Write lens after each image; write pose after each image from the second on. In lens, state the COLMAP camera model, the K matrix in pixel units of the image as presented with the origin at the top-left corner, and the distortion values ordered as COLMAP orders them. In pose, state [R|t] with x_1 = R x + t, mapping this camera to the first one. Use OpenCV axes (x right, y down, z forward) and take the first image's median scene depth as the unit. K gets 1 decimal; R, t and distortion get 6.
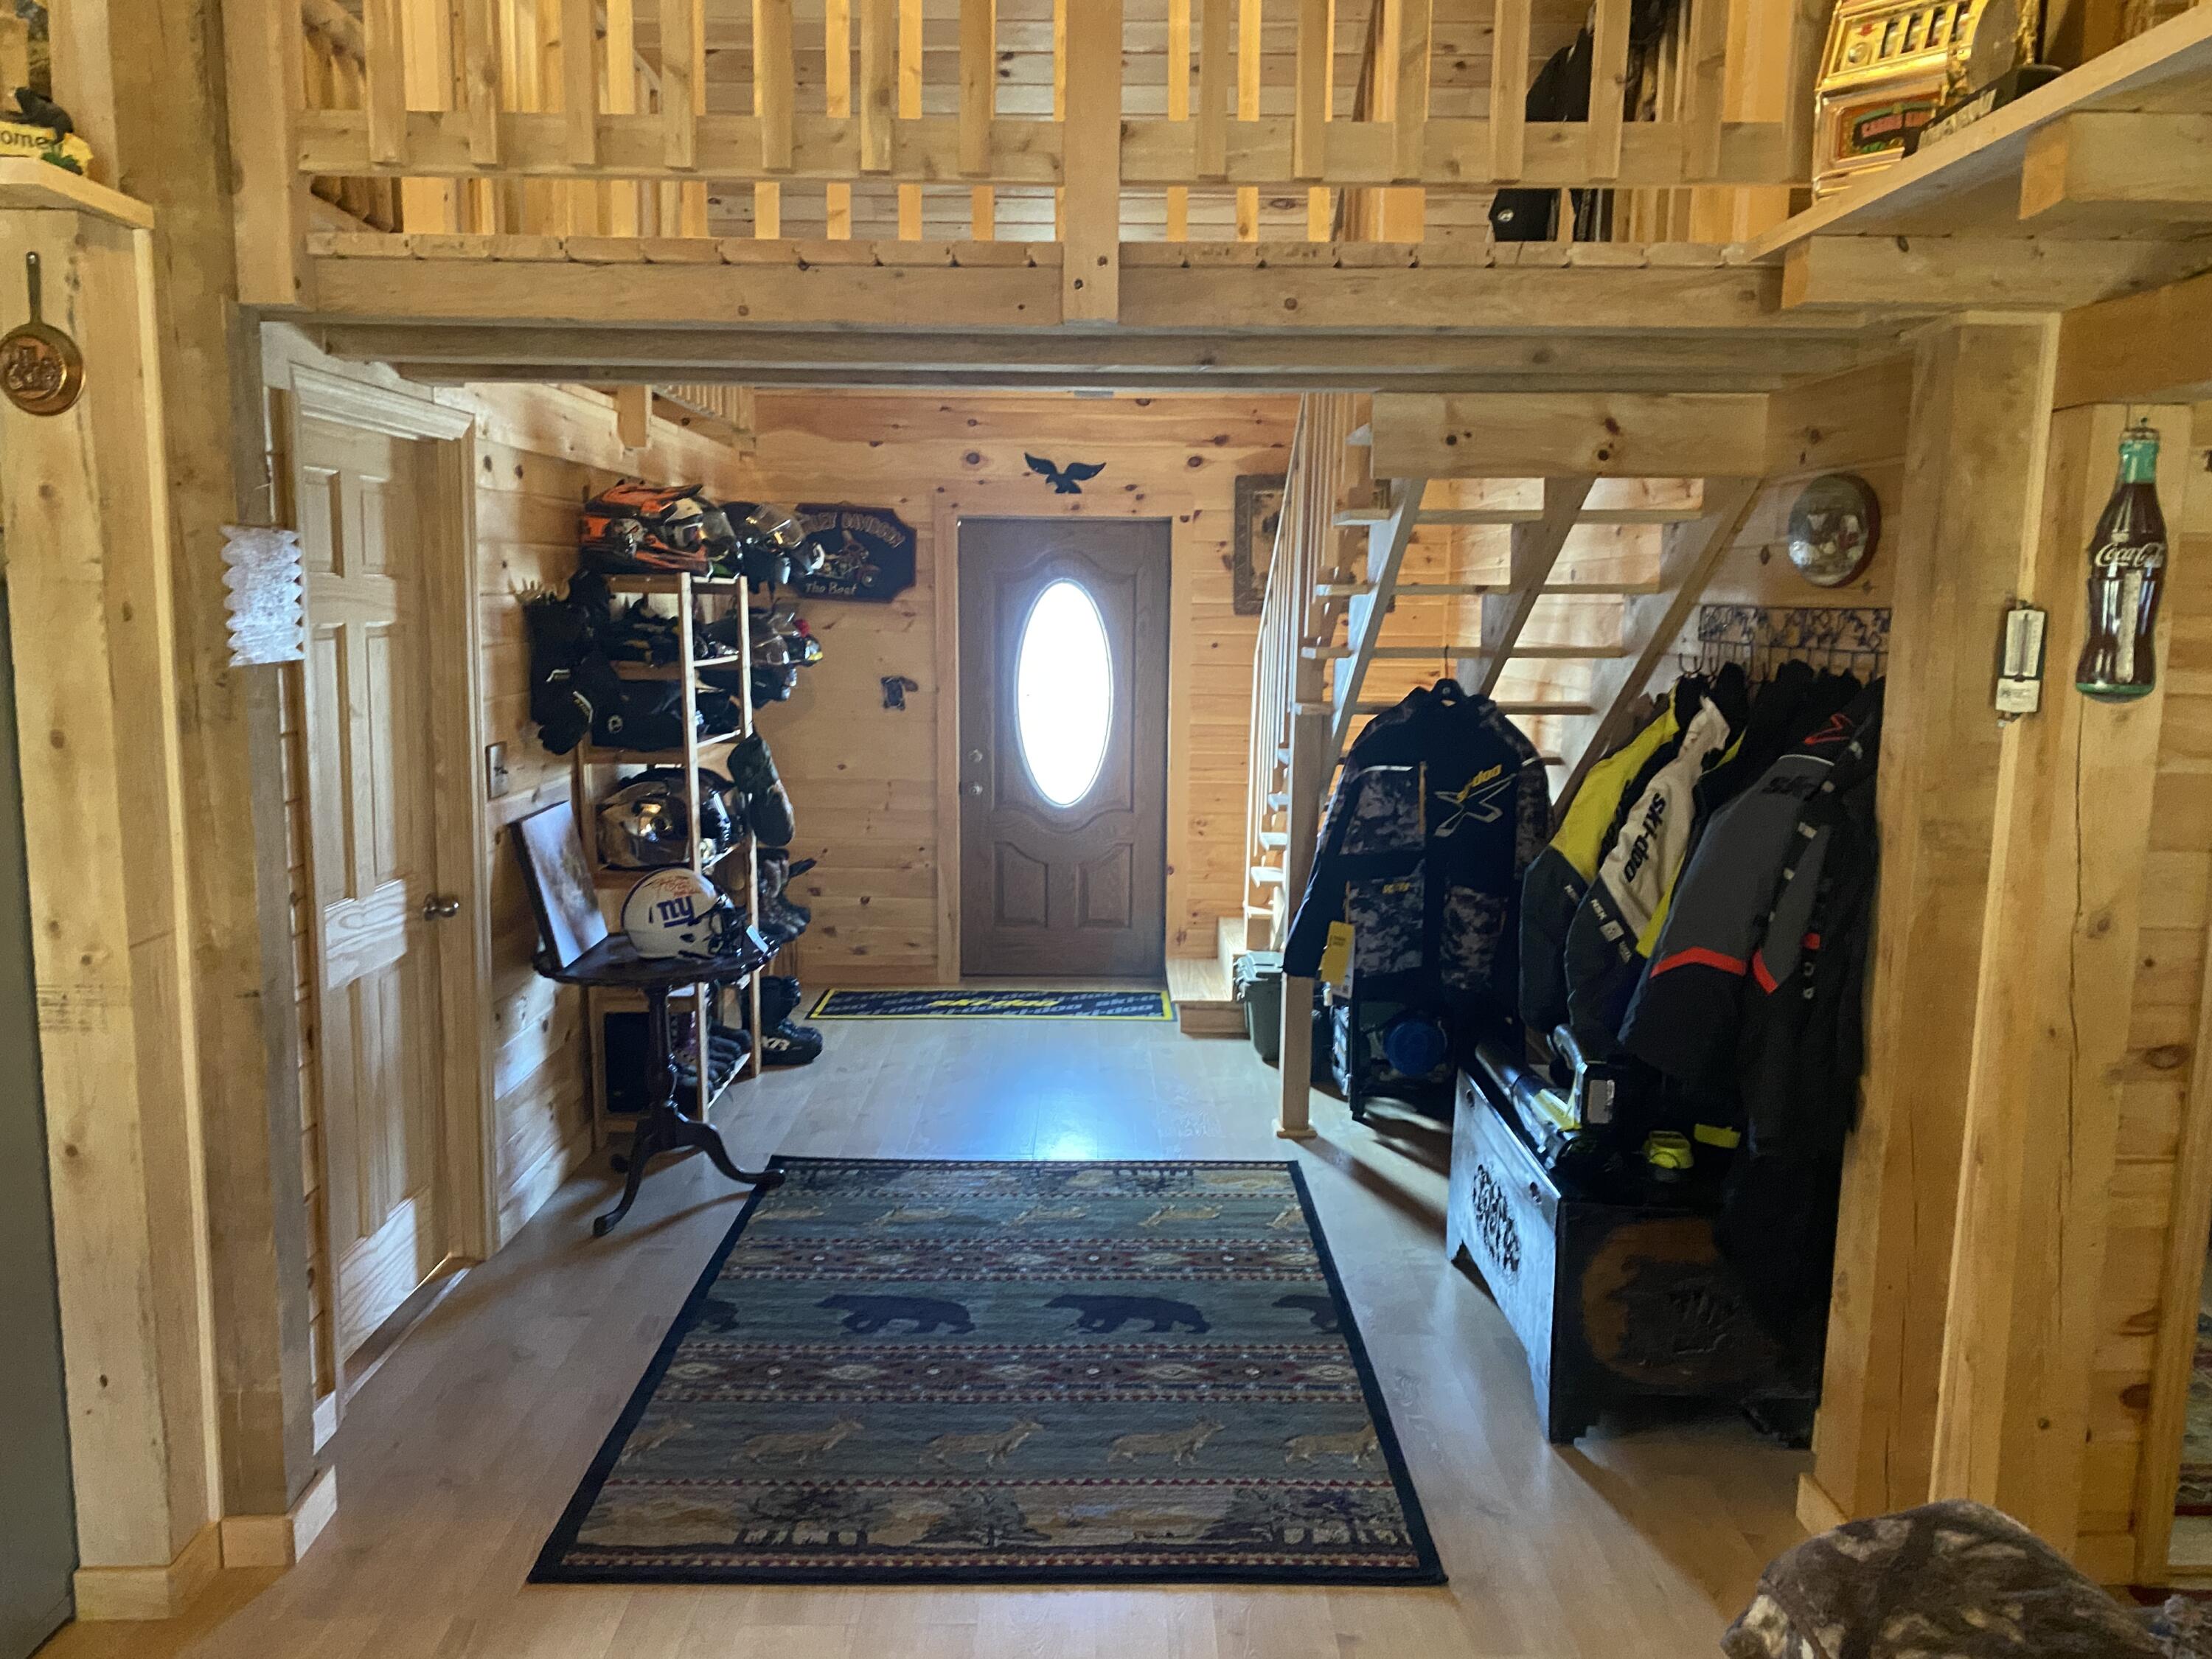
lens RADIAL K [[1685.0, 0, 1112.1], [0, 1685.0, 832.4], [0, 0, 1]] dist [0.049873, -0.058464]
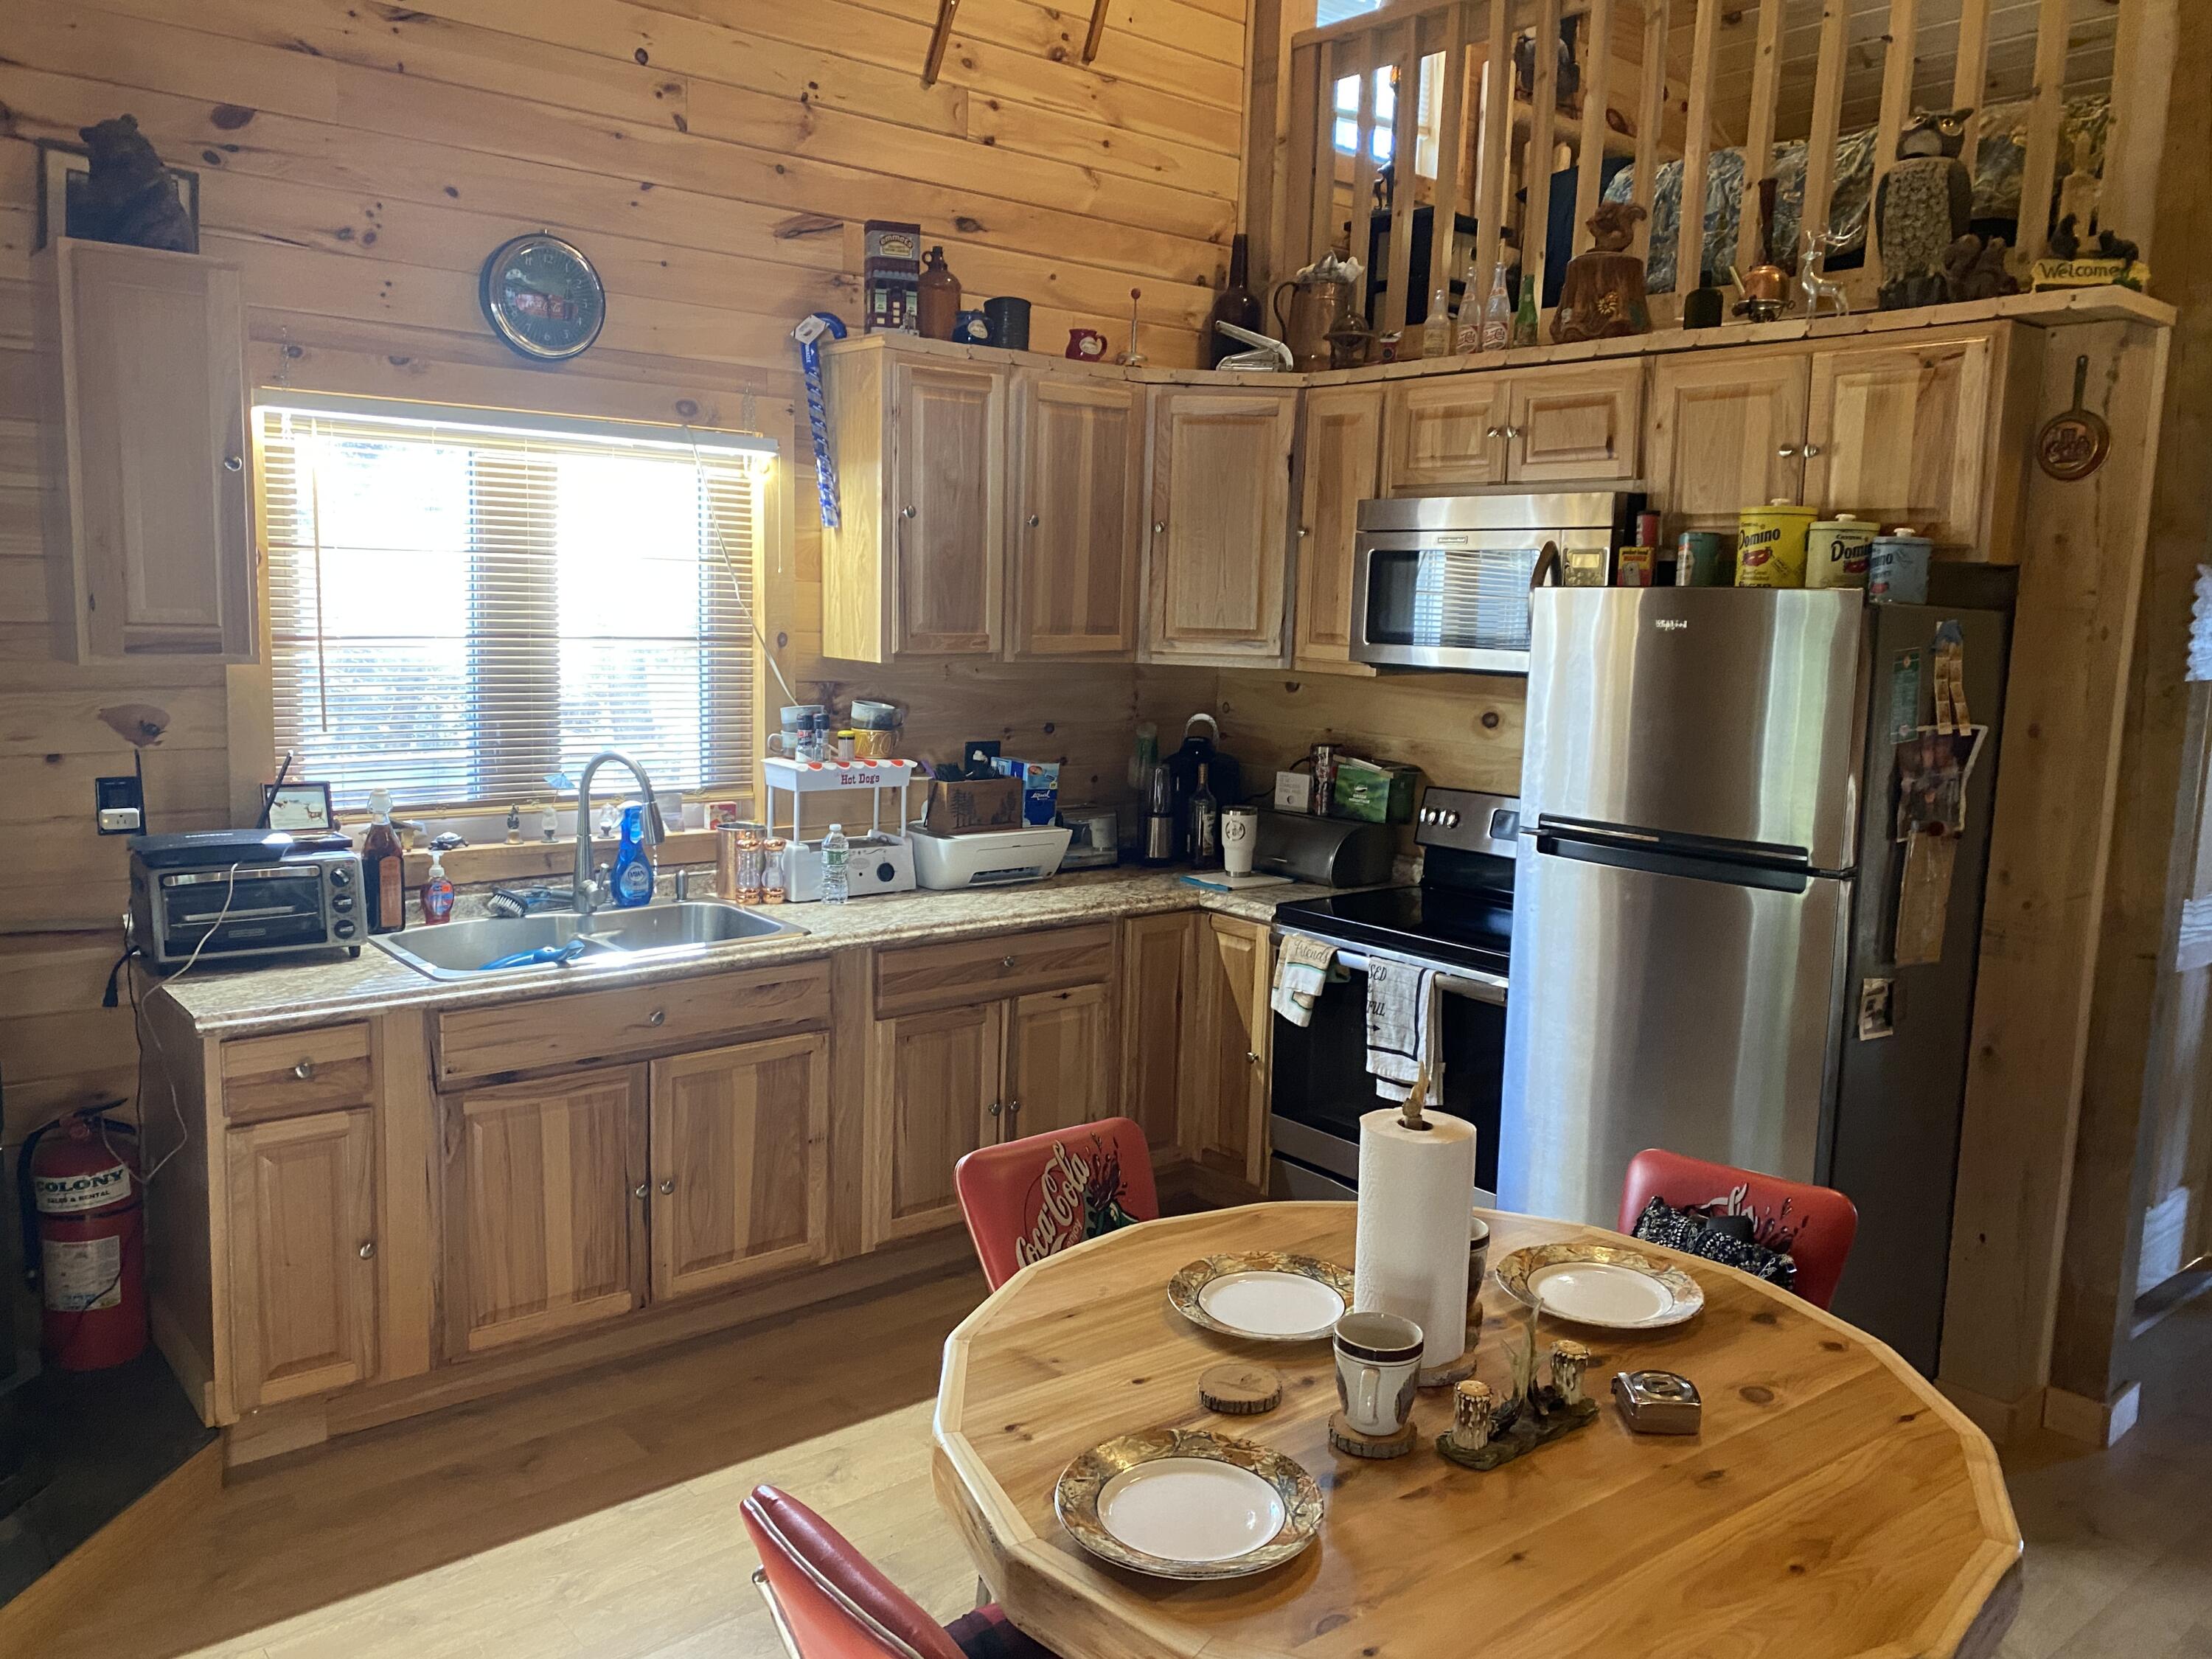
lens RADIAL K [[1685.0, 0, 1088.0], [0, 1685.0, 810.0], [0, 0, 1]] dist [0.049873, -0.058464]
pose [[0.633446, 0.104782, -0.766660, -0.078973], [-0.131770, 0.990924, 0.026559, 0.063097], [0.762485, 0.084199, 0.641504, -0.355477]]
